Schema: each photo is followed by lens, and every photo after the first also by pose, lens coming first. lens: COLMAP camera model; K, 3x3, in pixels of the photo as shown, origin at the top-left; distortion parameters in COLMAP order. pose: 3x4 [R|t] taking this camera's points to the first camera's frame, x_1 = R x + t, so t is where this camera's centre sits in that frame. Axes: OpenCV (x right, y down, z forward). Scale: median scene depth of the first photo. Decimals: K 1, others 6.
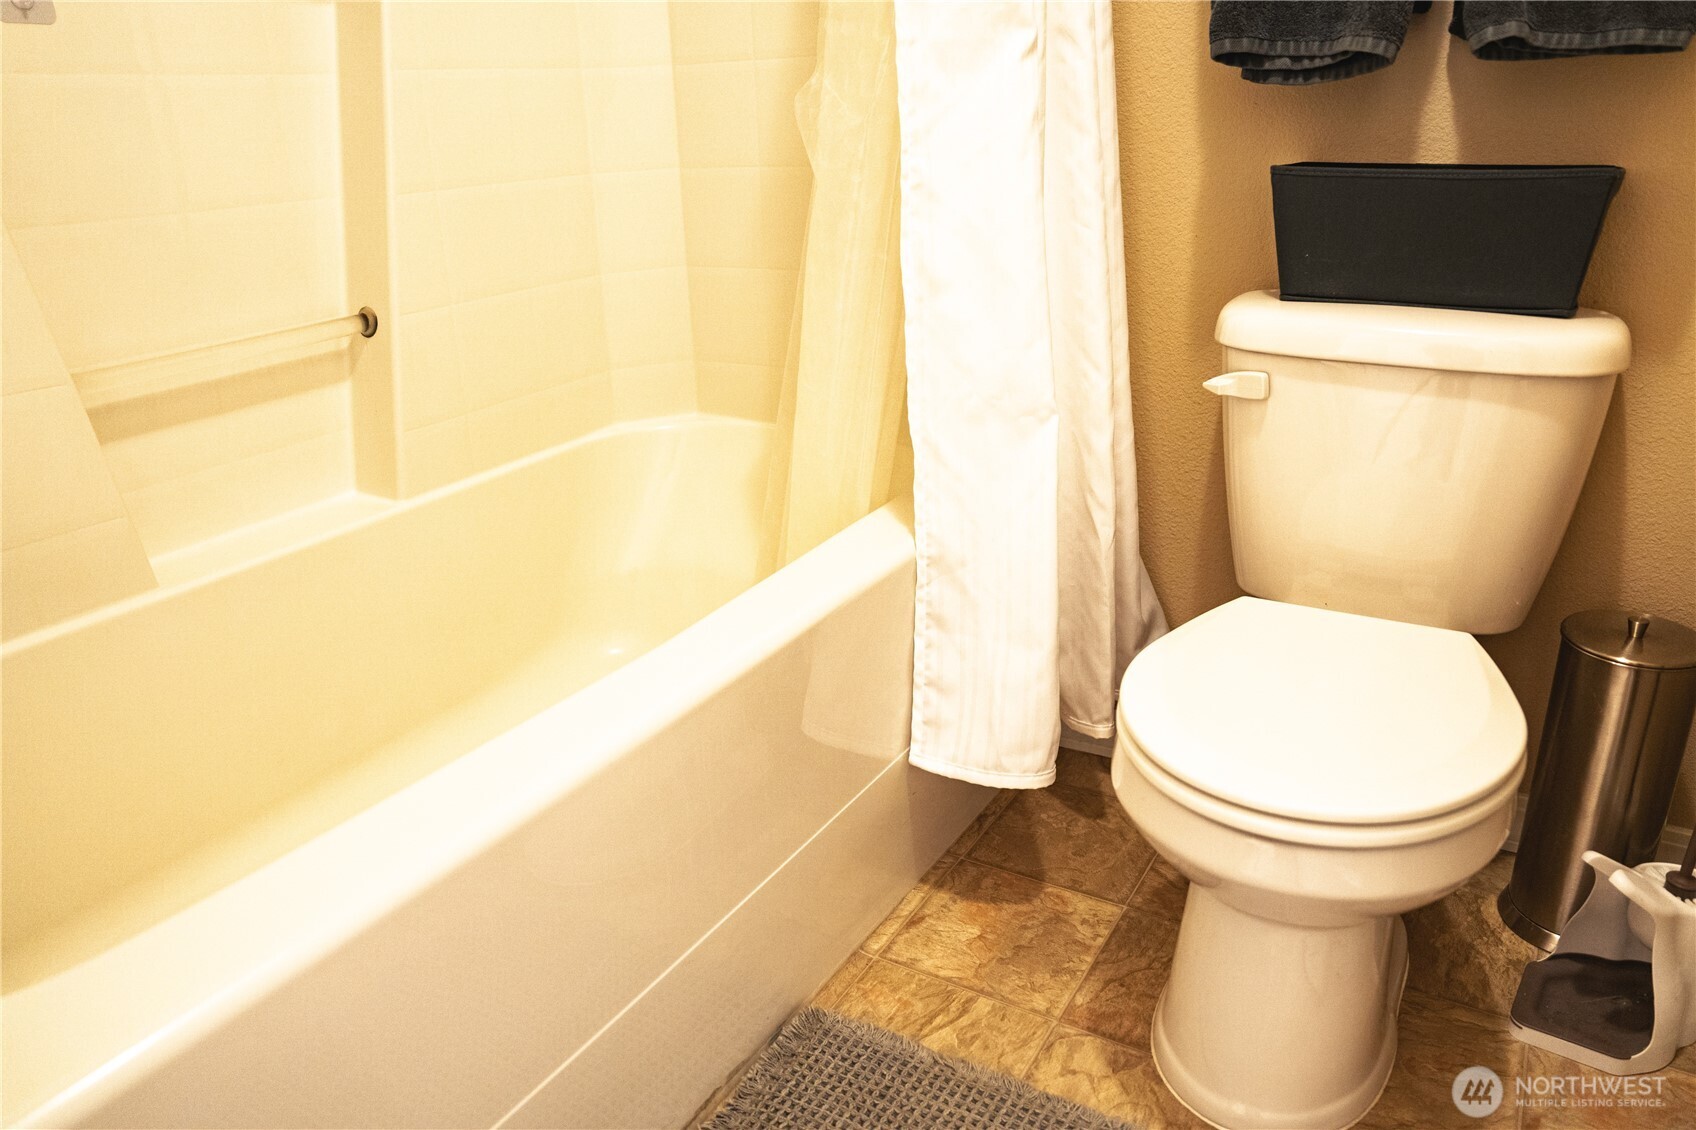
lens RADIAL K [[1210.2, 0, 851.2], [0, 1210.2, 567.7], [0, 0, 1]] dist [-0.100872, 0.067830]
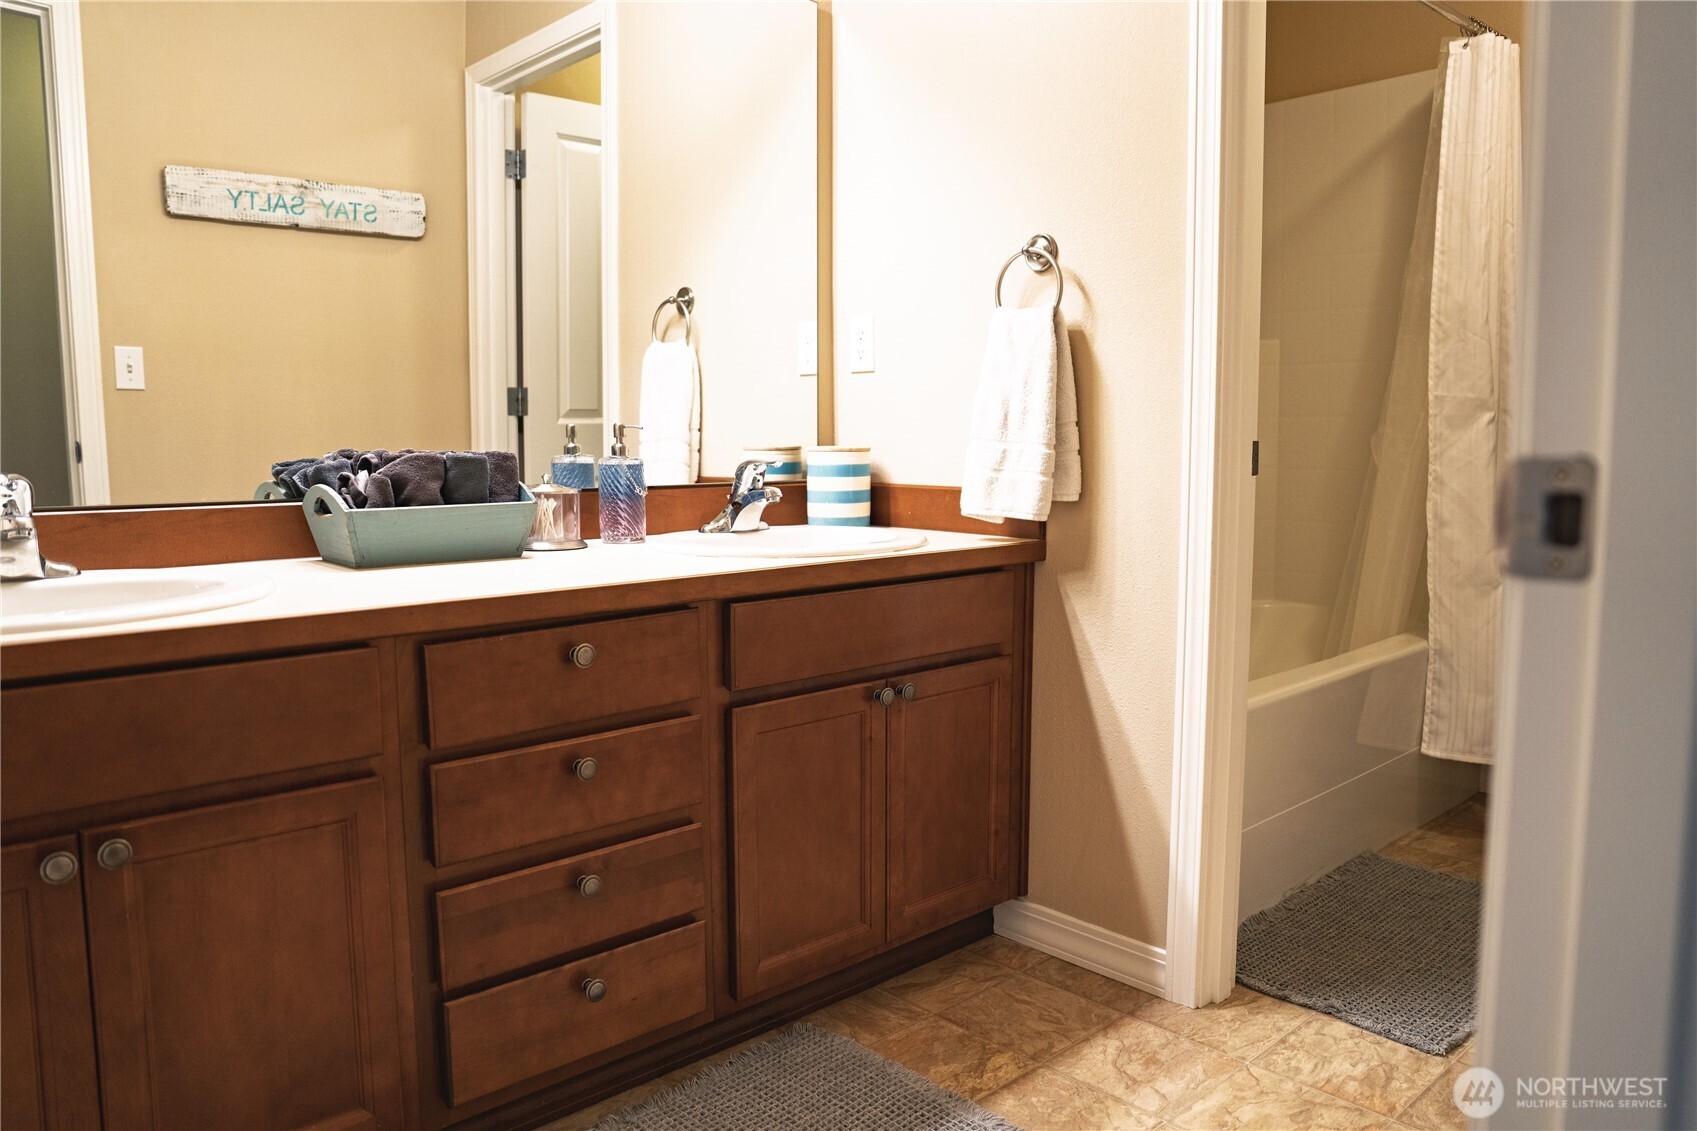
lens RADIAL K [[1210.9, 0, 853.3], [0, 1210.9, 568.1], [0, 0, 1]] dist [-0.100872, 0.067830]
pose [[0.961013, 0.056687, -0.270632, -0.370379], [-0.122992, 0.964238, -0.234773, 0.480216], [0.247645, 0.258905, 0.933617, -1.244926]]
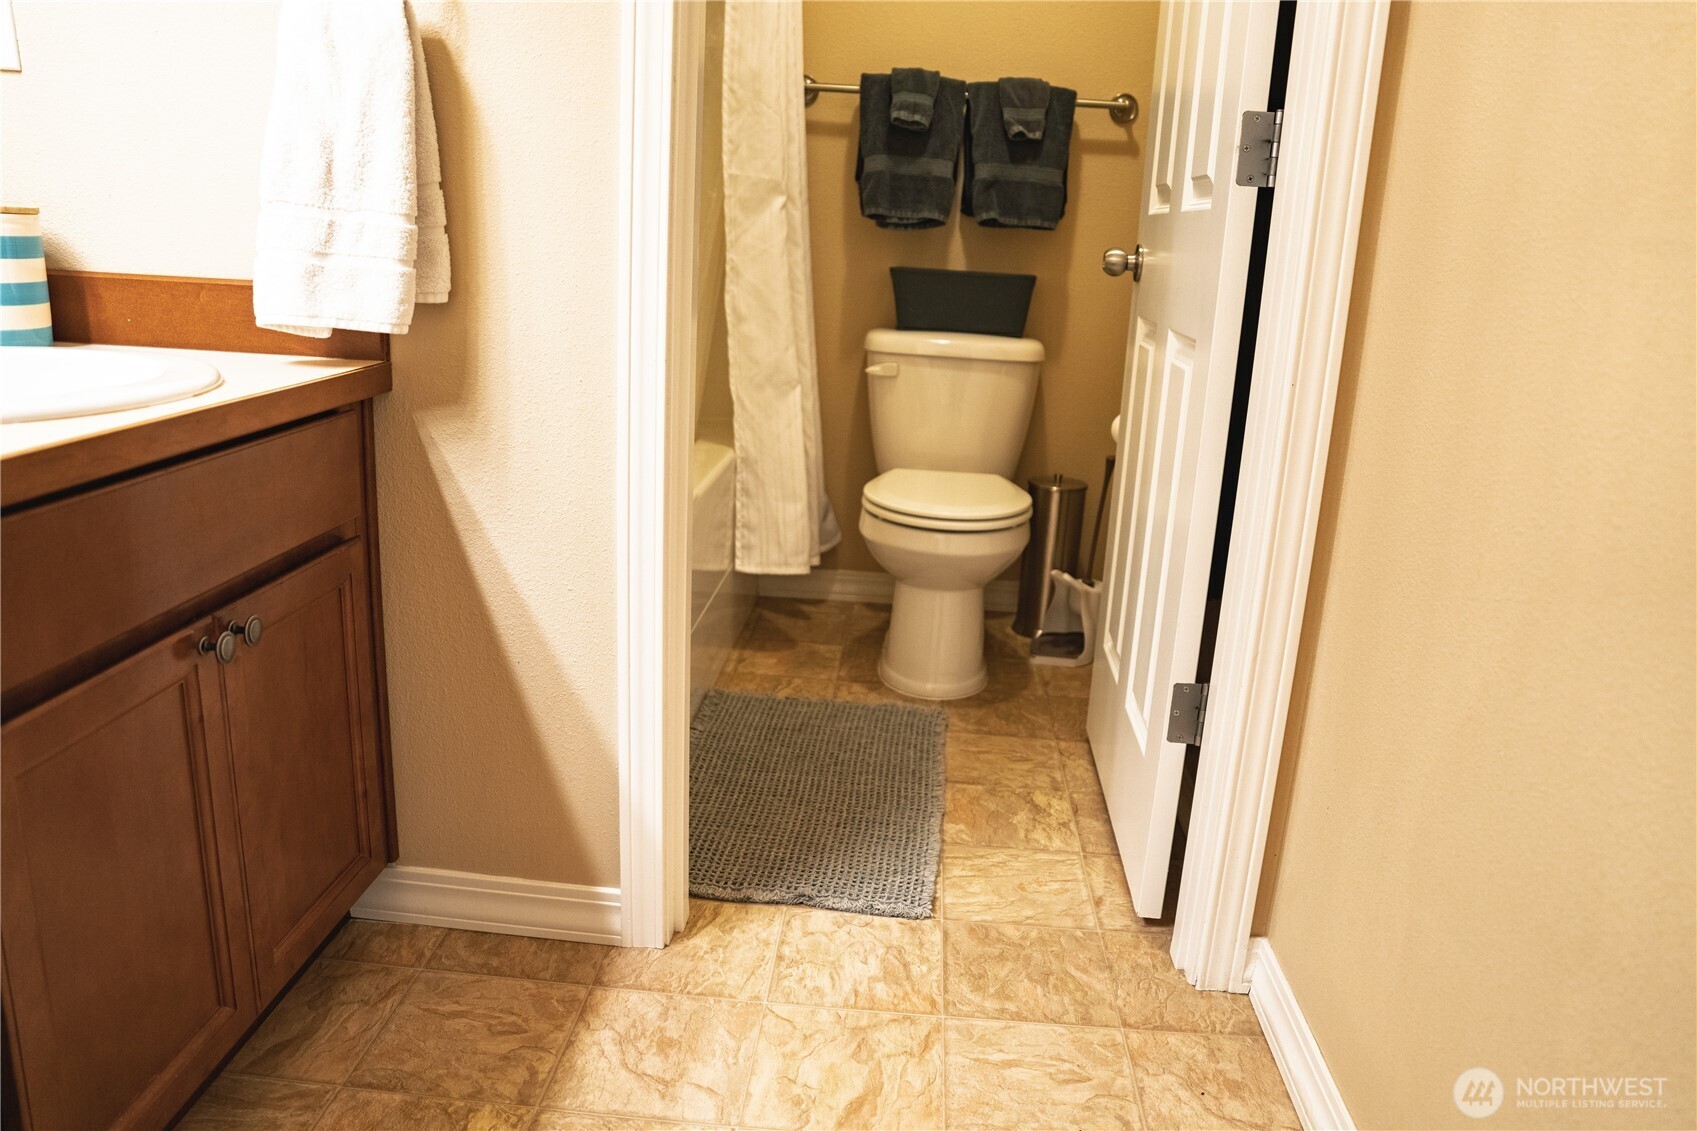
lens RADIAL K [[1210.9, 0, 857.9], [0, 1210.9, 565.0], [0, 0, 1]] dist [-0.100872, 0.067830]
pose [[0.884108, -0.048307, 0.464779, -0.705445], [0.091078, 0.993380, -0.070003, 0.326467], [-0.458321, 0.104221, 0.882655, -0.795395]]
